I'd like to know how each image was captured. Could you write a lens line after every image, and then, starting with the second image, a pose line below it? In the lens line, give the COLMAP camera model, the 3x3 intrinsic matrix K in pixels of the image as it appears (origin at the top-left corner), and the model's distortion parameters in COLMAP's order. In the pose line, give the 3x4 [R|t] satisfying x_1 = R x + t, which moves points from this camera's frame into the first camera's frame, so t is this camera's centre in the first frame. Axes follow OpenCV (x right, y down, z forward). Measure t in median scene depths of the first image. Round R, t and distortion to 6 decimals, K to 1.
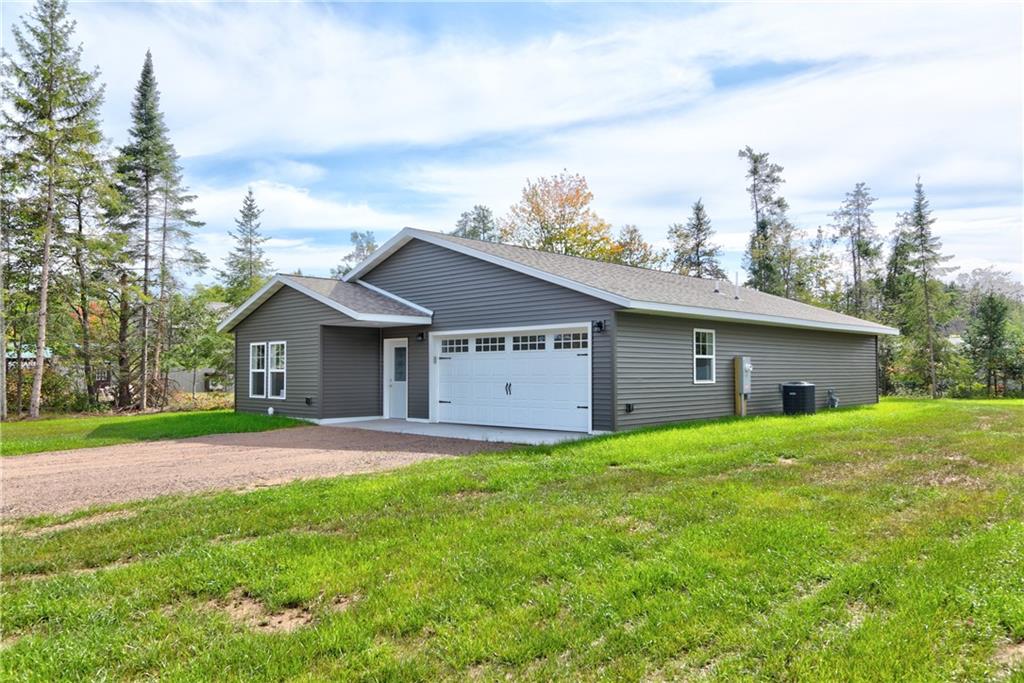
lens RADIAL K [[750.9, 0, 512.0], [0, 750.9, 341.5], [0, 0, 1]] dist [-0.004876, 0.002055]
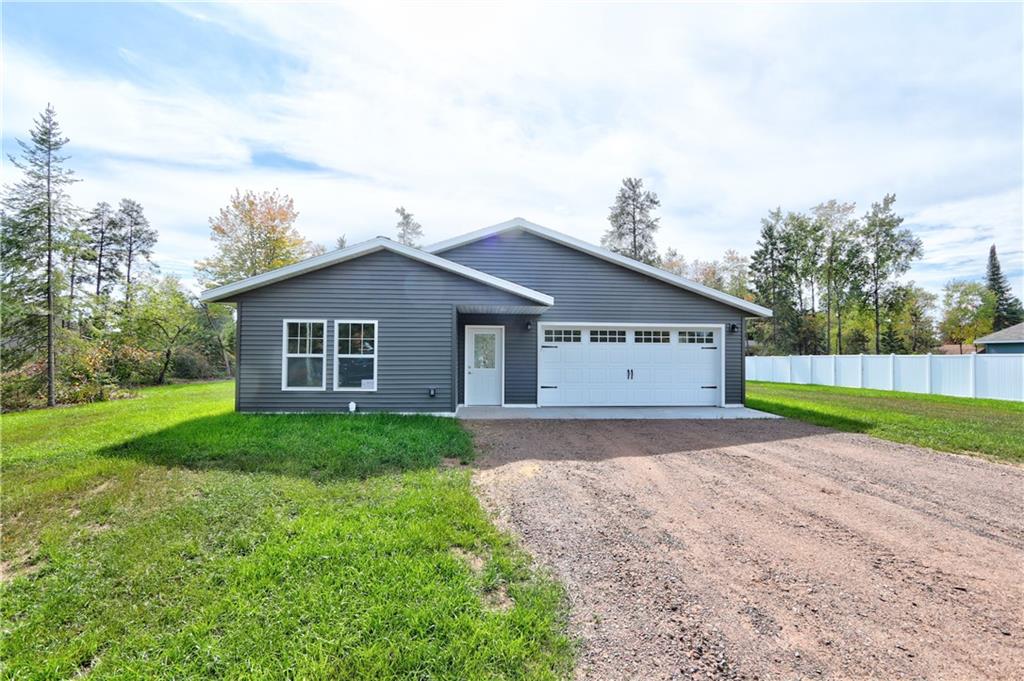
lens RADIAL K [[471.6, 0, 512.0], [0, 471.6, 340.5], [0, 0, 1]] dist [-0.013395, -0.000332]
pose [[0.667982, 0.036779, 0.743268, -0.631319], [-0.040115, 0.999105, -0.013387, 0.024488], [-0.743095, -0.020874, 0.668860, 0.587705]]
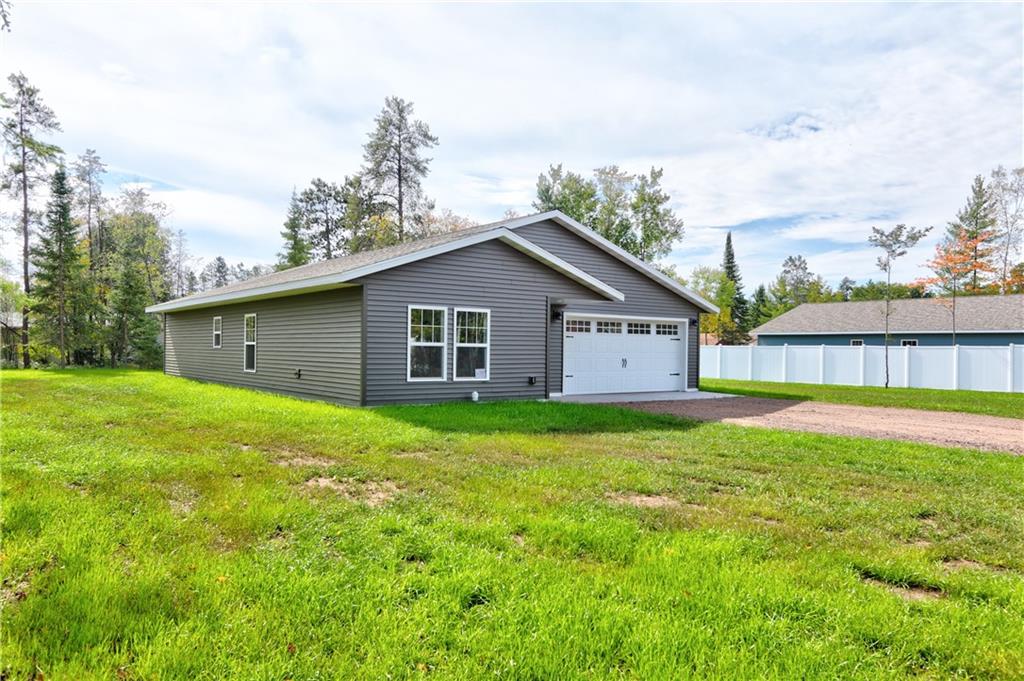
lens RADIAL K [[750.9, 0, 512.0], [0, 750.9, 340.5], [0, 0, 1]] dist [-0.004876, 0.002055]
pose [[0.145246, 0.017979, 0.989232, -1.191058], [-0.053282, 0.998526, -0.010325, 0.043792], [-0.987960, -0.051209, 0.145989, 0.921679]]
